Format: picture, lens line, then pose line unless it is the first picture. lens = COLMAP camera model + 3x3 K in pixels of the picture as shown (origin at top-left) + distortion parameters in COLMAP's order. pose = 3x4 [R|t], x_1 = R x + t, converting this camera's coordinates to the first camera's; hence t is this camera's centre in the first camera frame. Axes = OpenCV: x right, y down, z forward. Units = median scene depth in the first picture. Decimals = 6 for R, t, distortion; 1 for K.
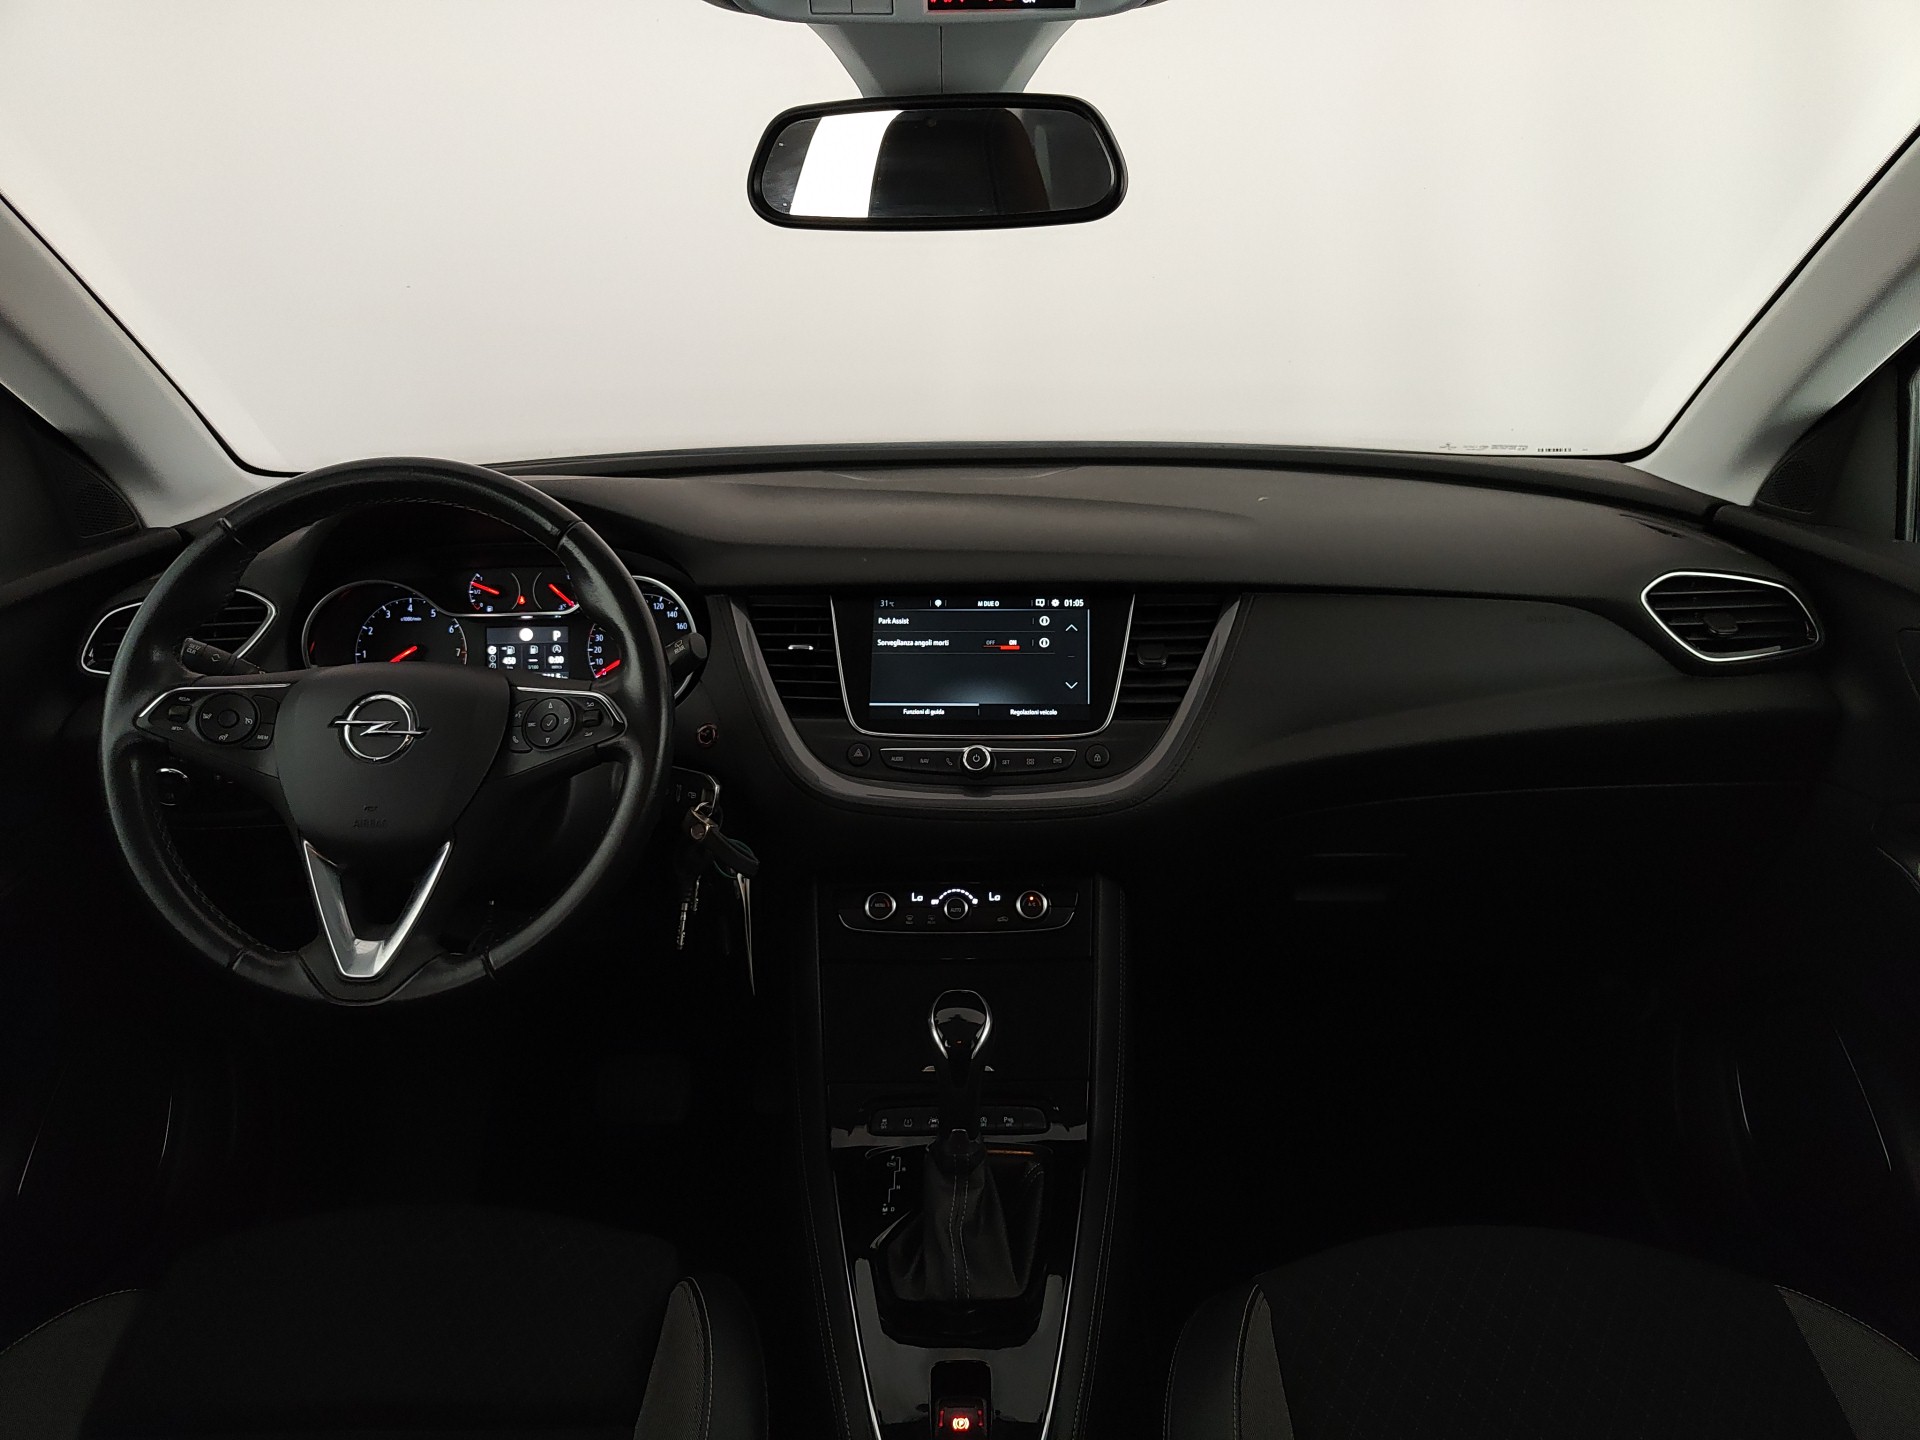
lens RADIAL K [[1426.9, 0, 976.9], [0, 1426.9, 703.0], [0, 0, 1]] dist [0.014630, -0.038445]
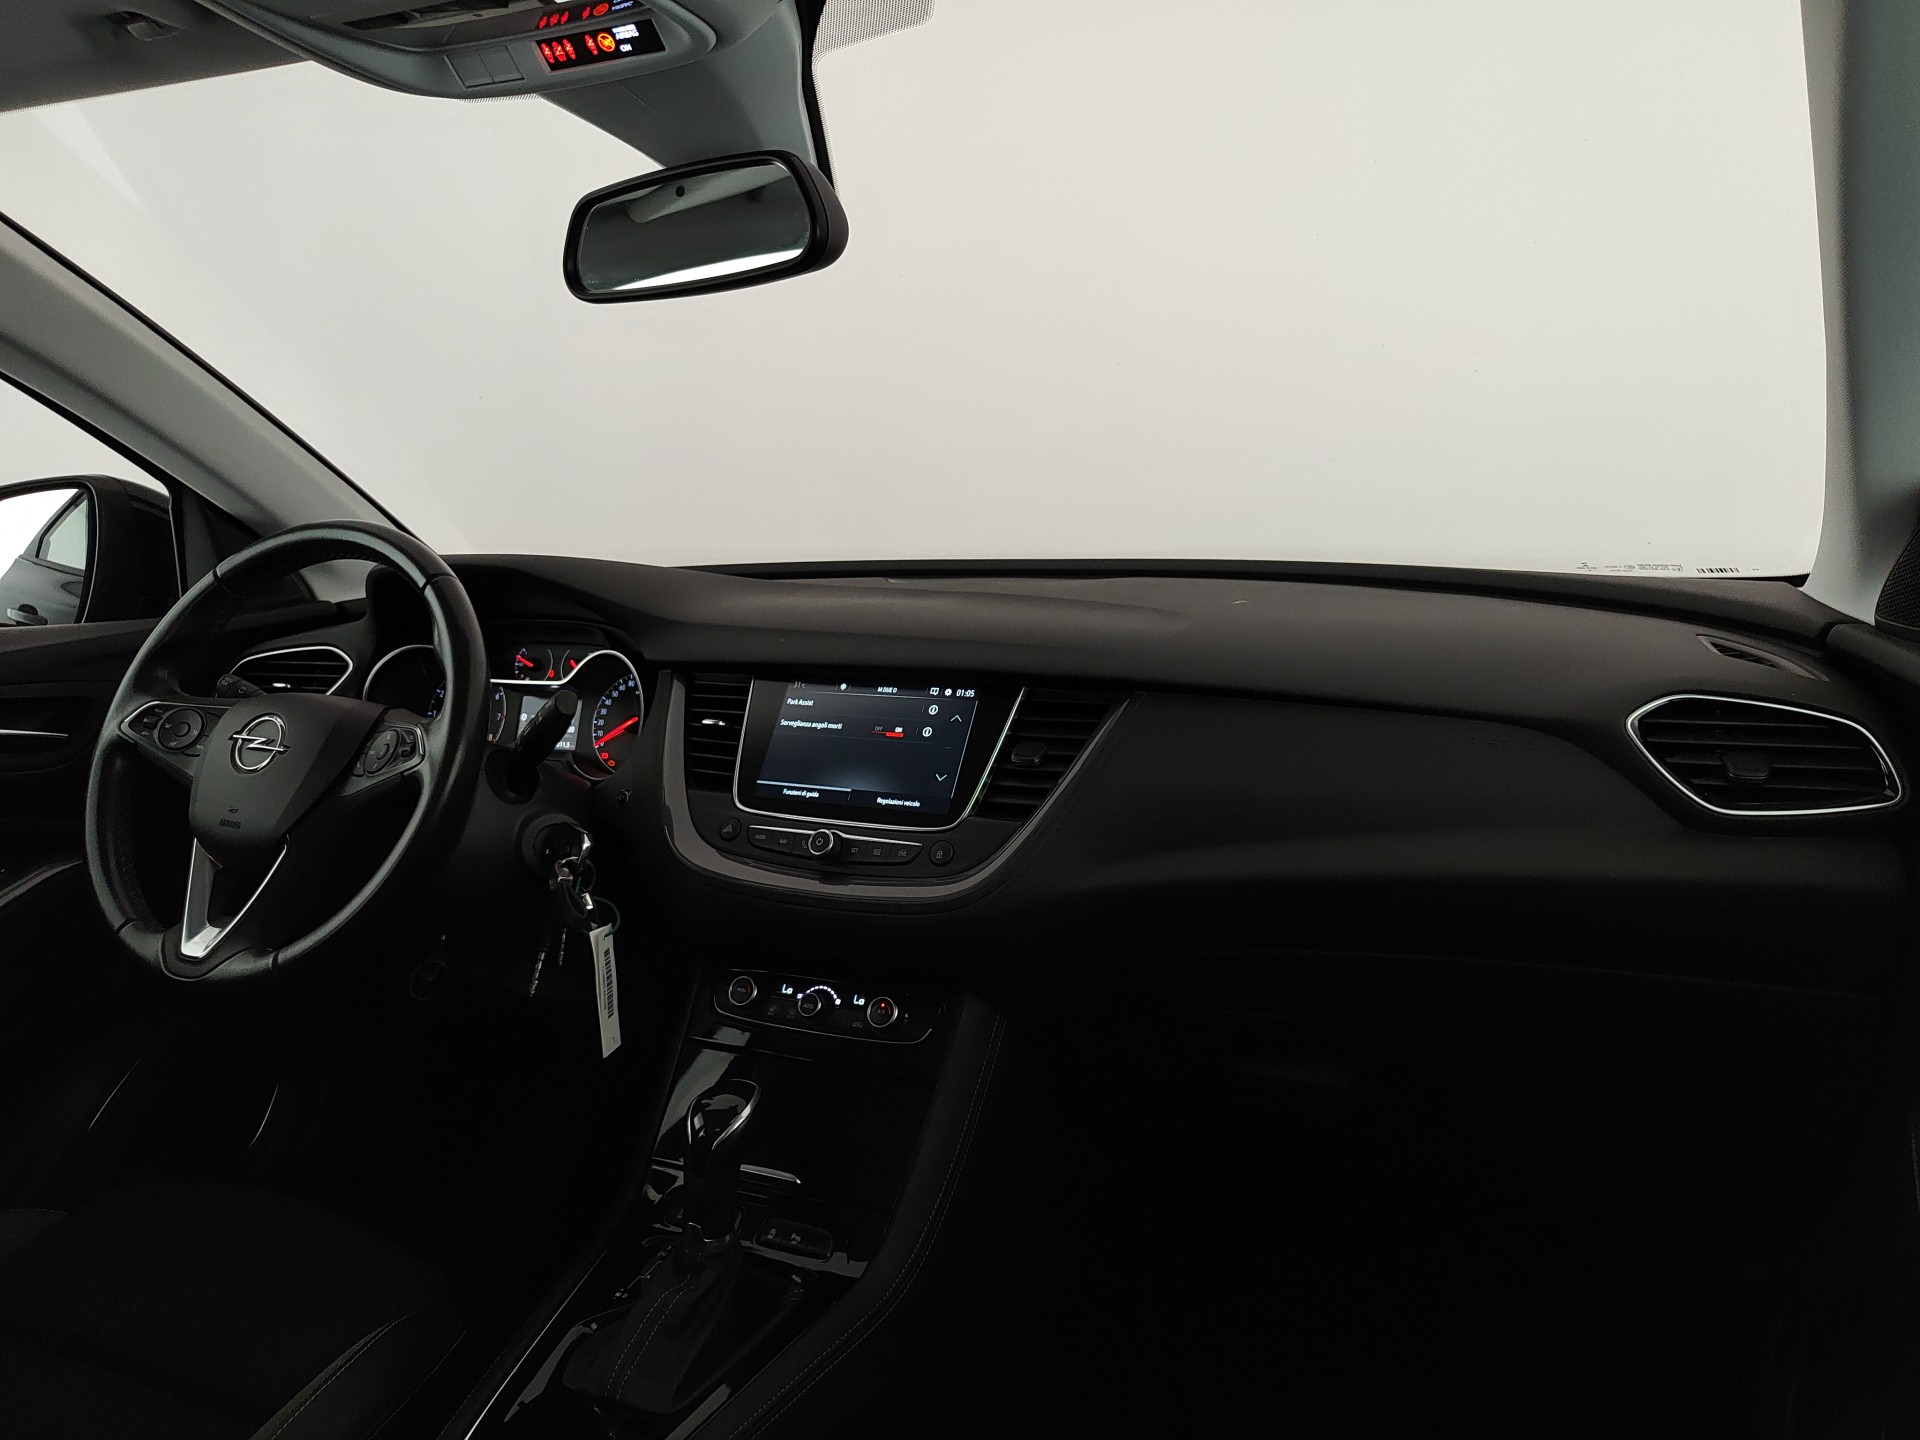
lens RADIAL K [[1426.9, 0, 943.0], [0, 1426.9, 683.5], [0, 0, 1]] dist [0.014630, -0.038445]
pose [[0.907200, 0.048963, -0.417840, 0.447736], [-0.110702, 0.985985, -0.124812, 0.042521], [0.405873, 0.159485, 0.899906, 0.148599]]
